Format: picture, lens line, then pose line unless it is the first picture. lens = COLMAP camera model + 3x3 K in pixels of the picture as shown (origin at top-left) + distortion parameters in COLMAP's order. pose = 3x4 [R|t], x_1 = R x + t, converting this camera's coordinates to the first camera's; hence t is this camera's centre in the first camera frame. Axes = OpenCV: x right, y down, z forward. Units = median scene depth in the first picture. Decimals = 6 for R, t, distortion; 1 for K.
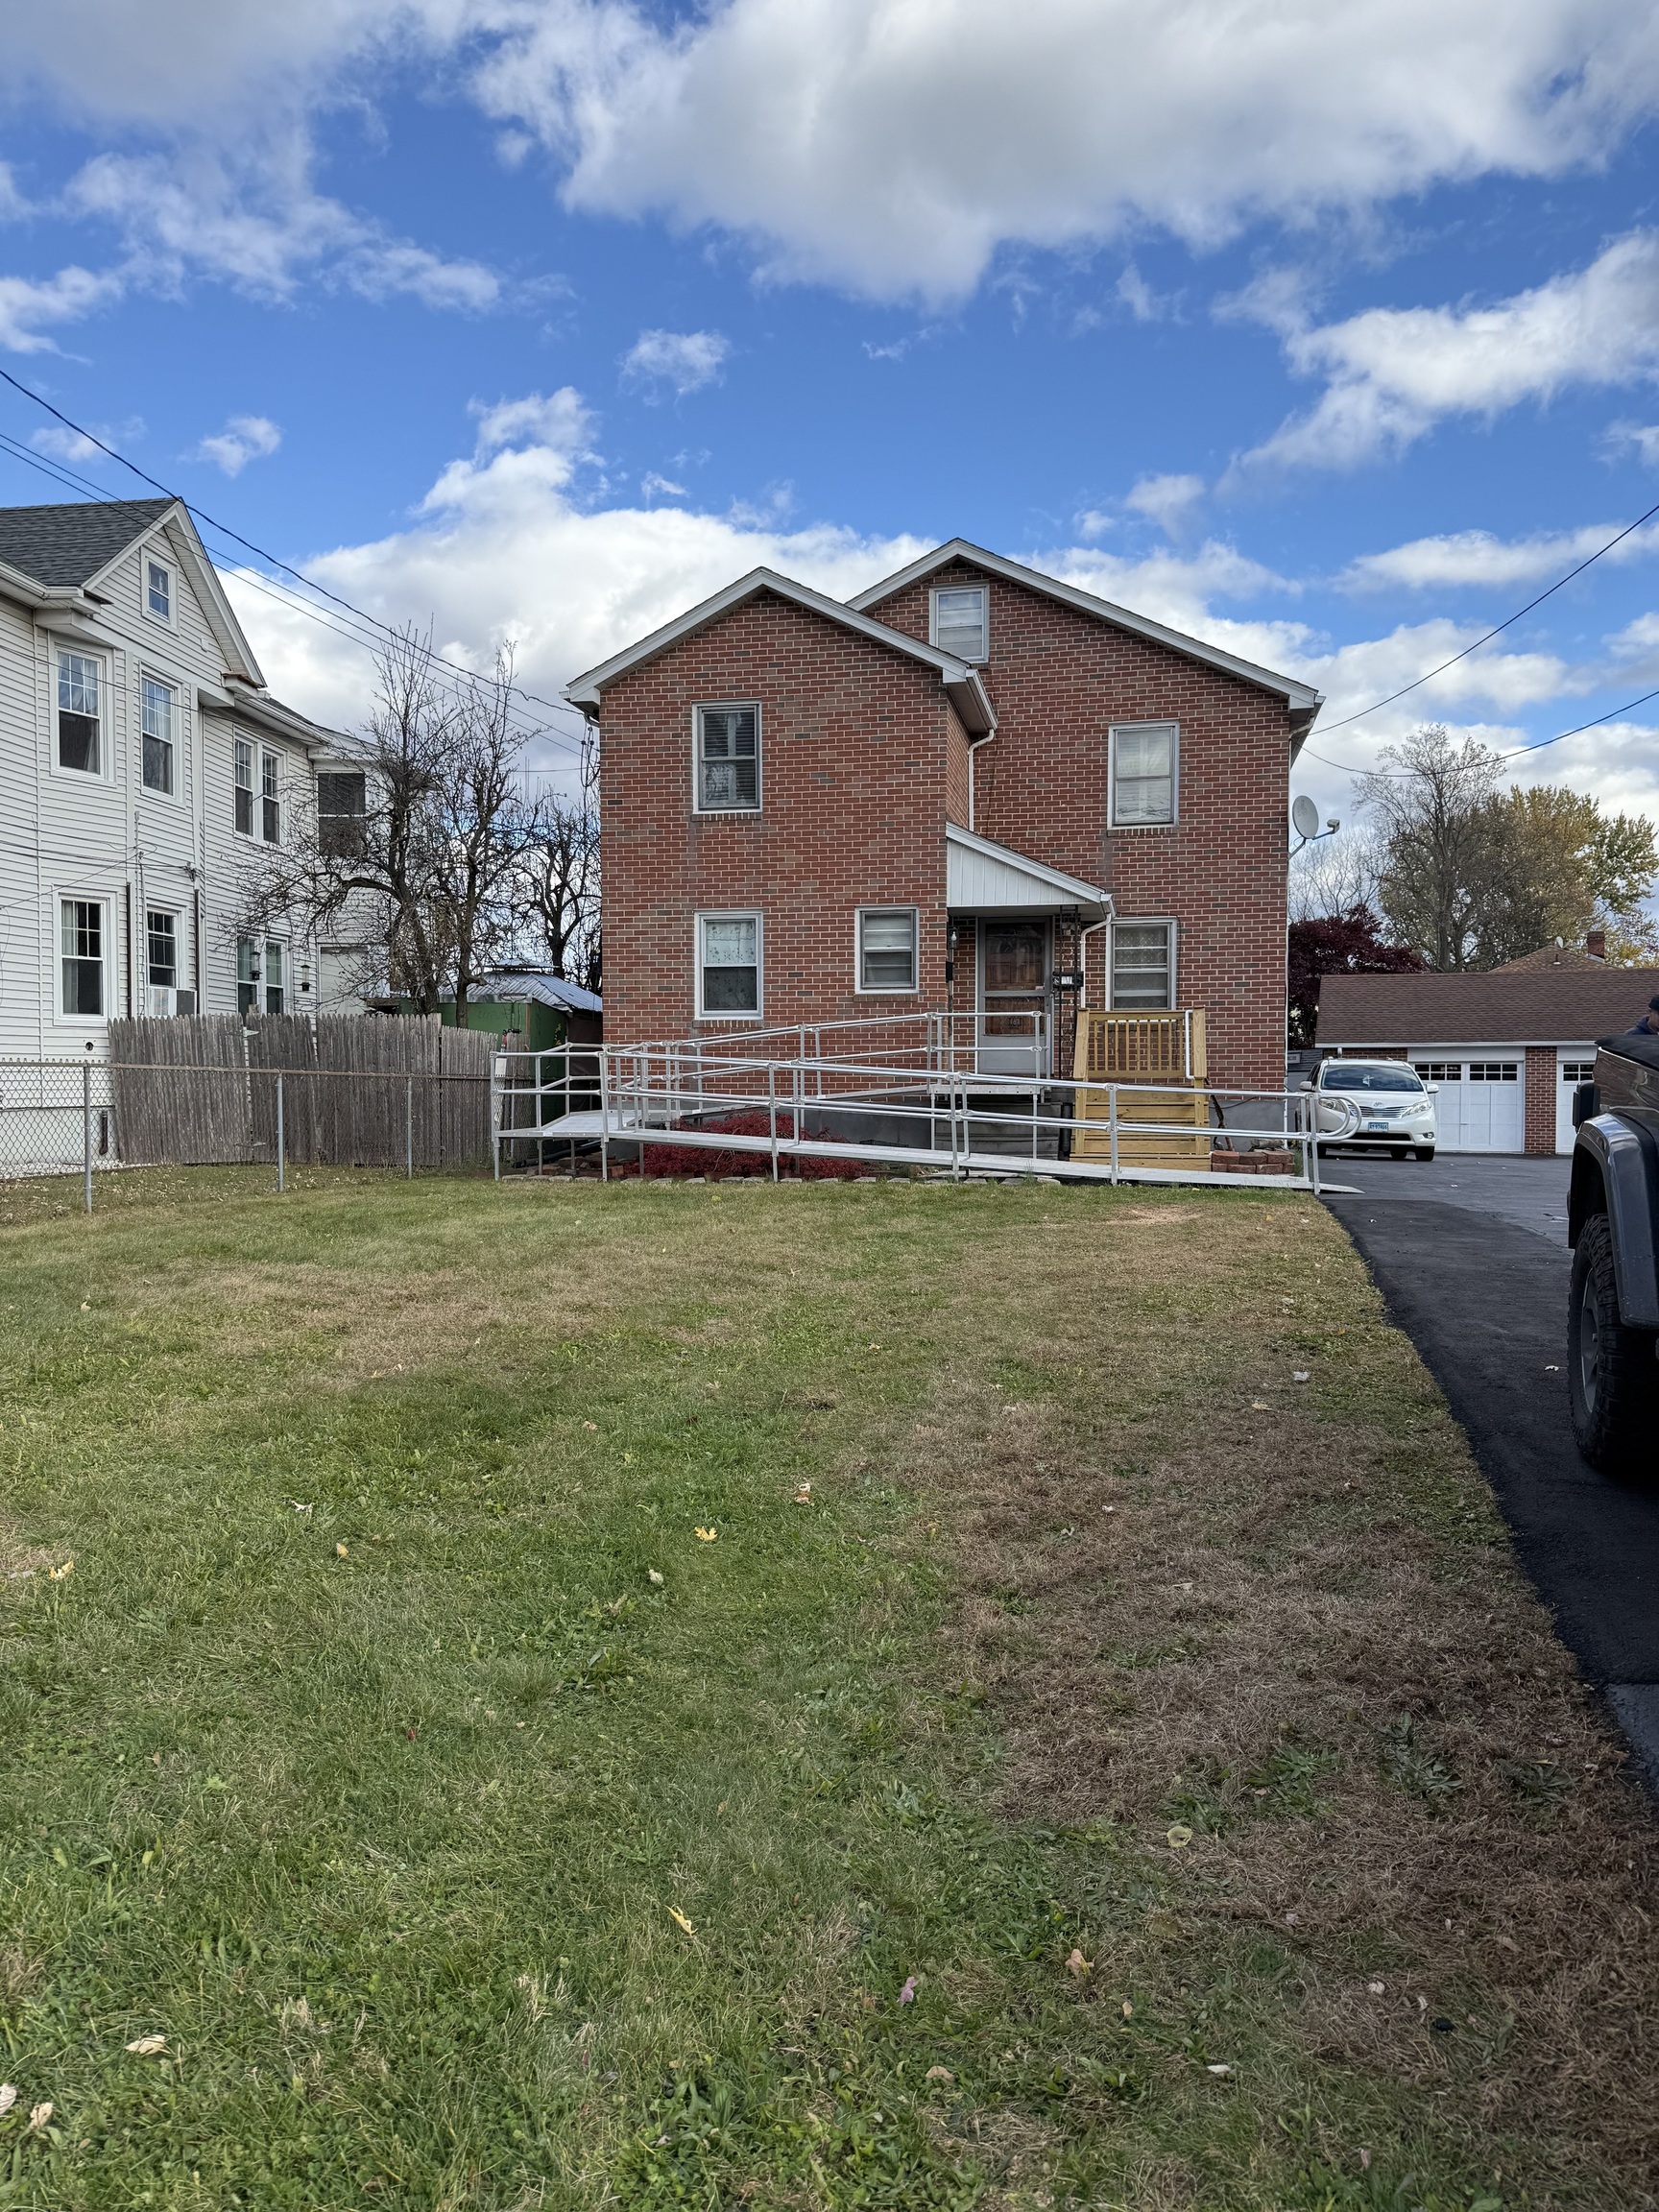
lens RADIAL K [[1552.2, 0, 829.5], [0, 1552.2, 1106.0], [0, 0, 1]] dist [0.003766, -0.005698]
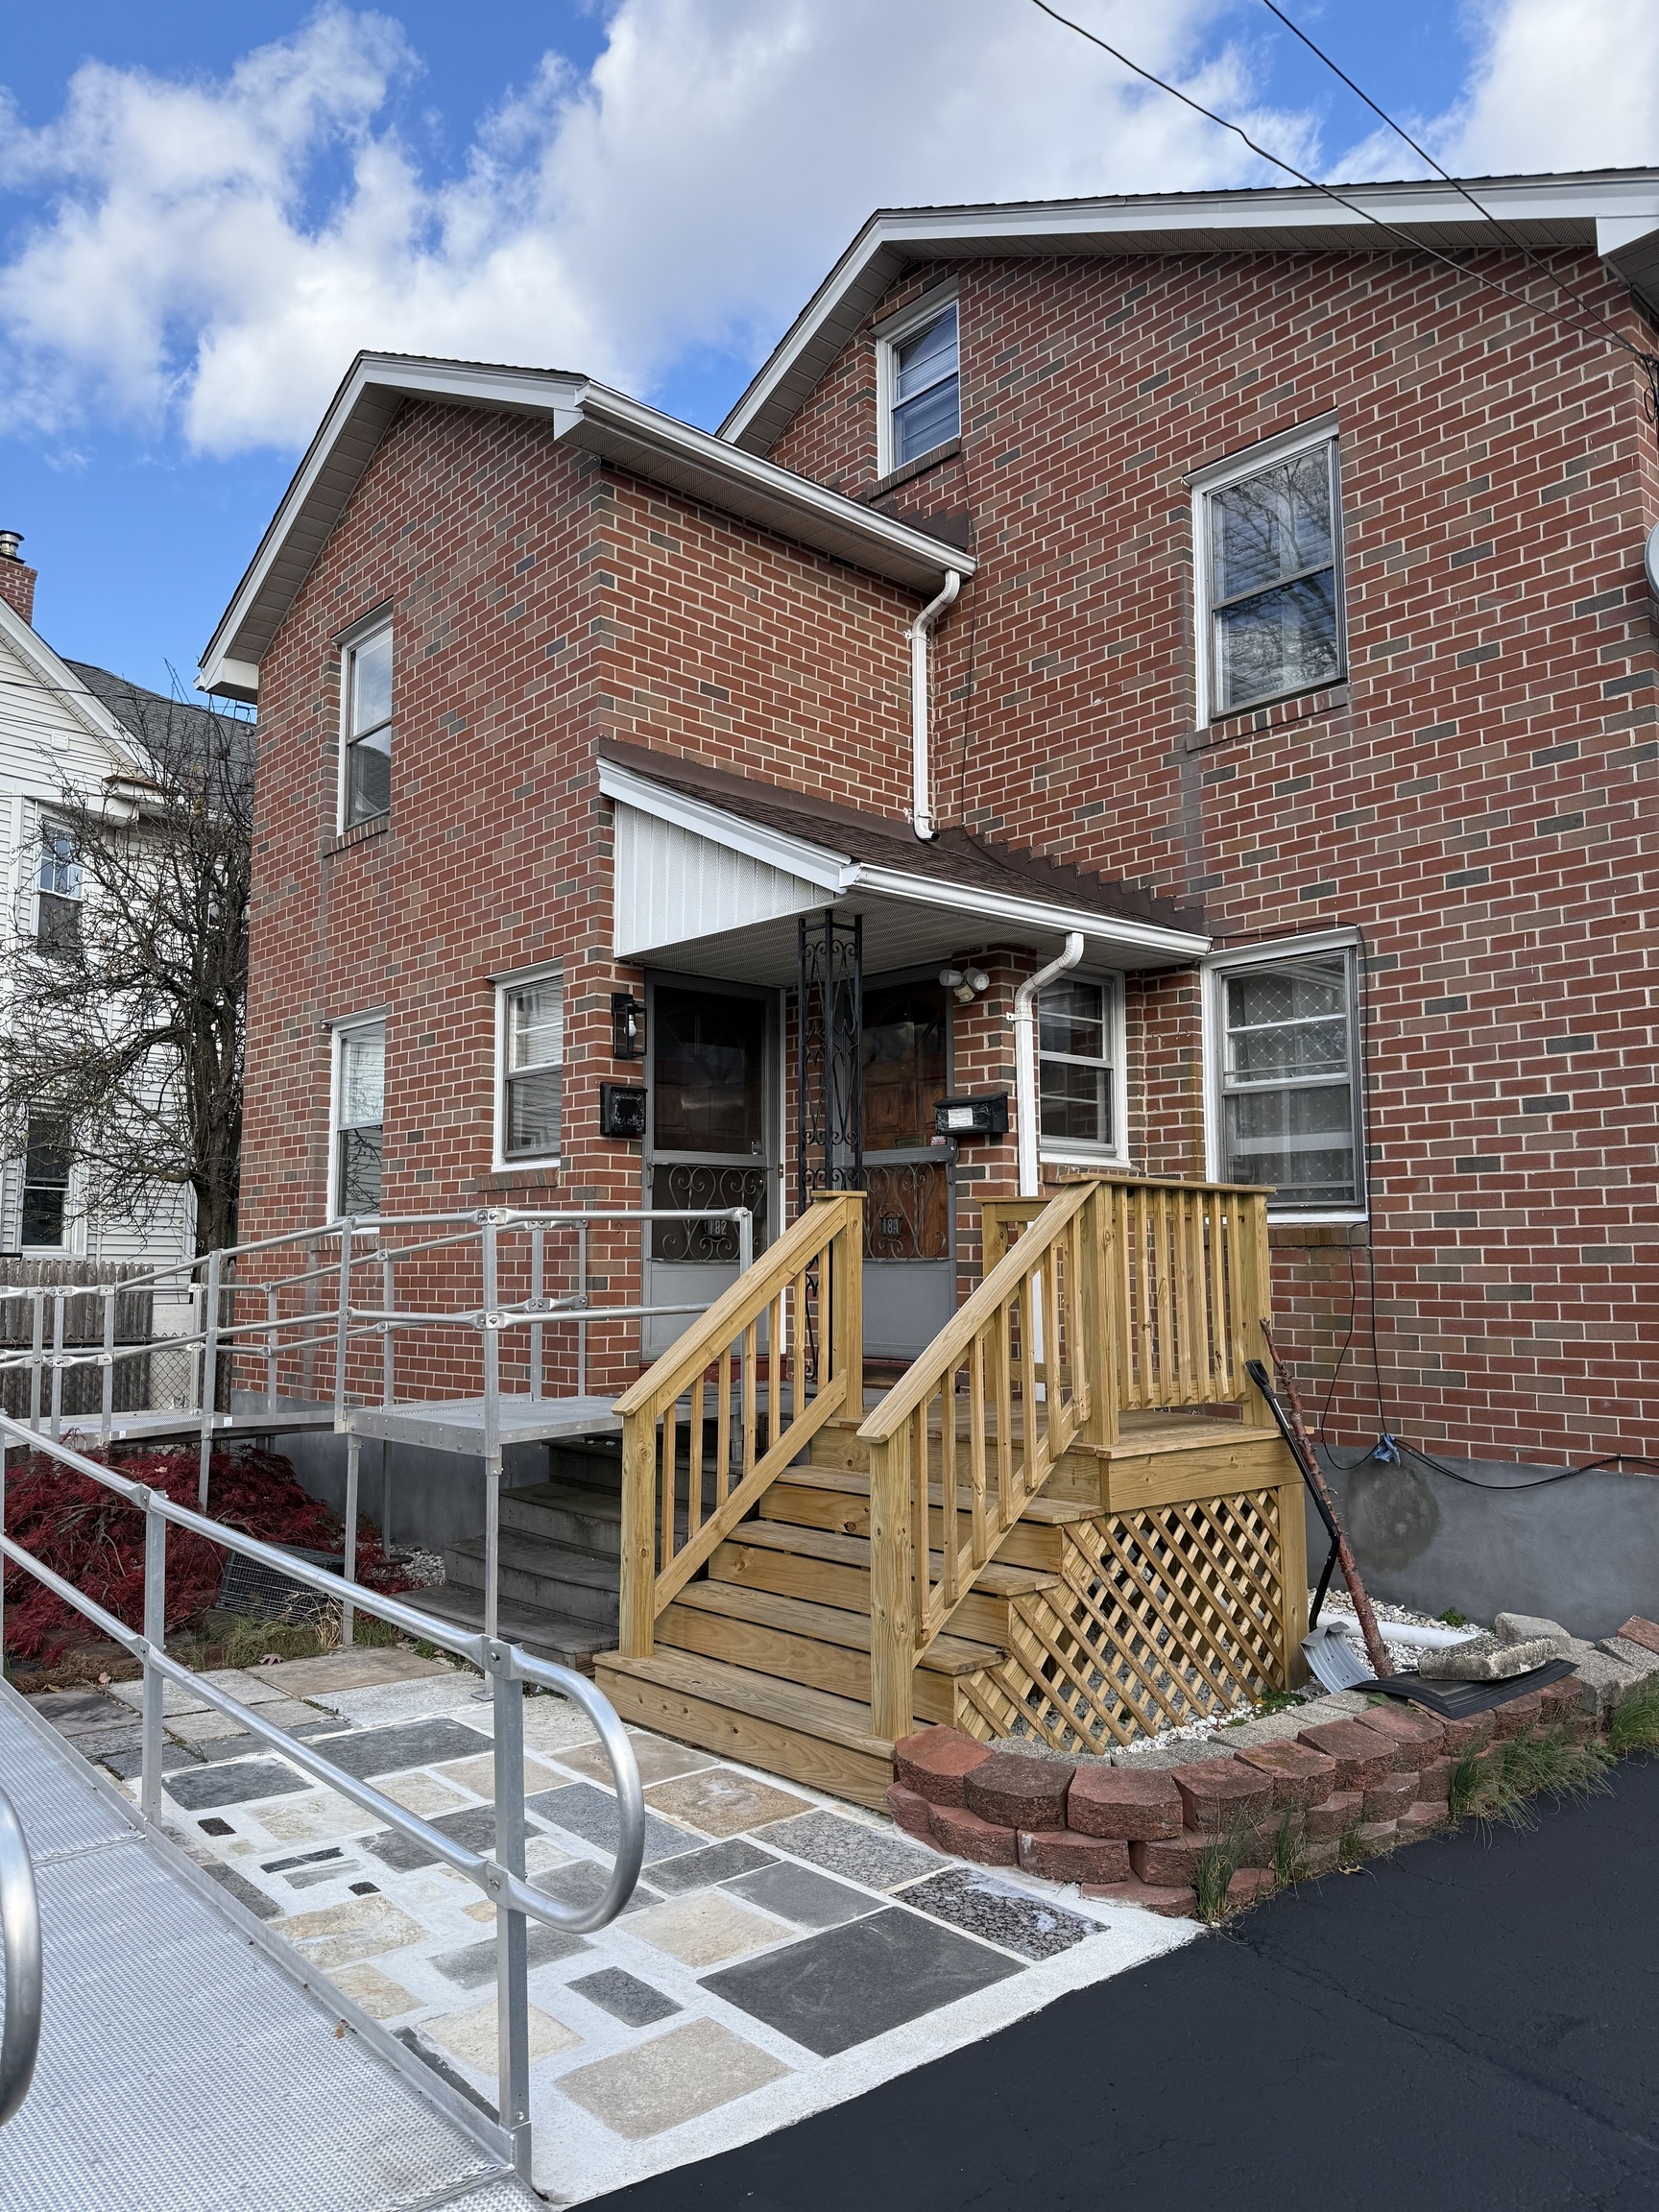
lens RADIAL K [[1552.2, 0, 829.5], [0, 1552.2, 1106.0], [0, 0, 1]] dist [0.003766, -0.005698]
pose [[0.798185, -0.060687, -0.599347, 0.364382], [-0.013278, 0.992899, -0.118220, -0.039012], [0.602266, 0.102320, 0.791711, 0.692716]]
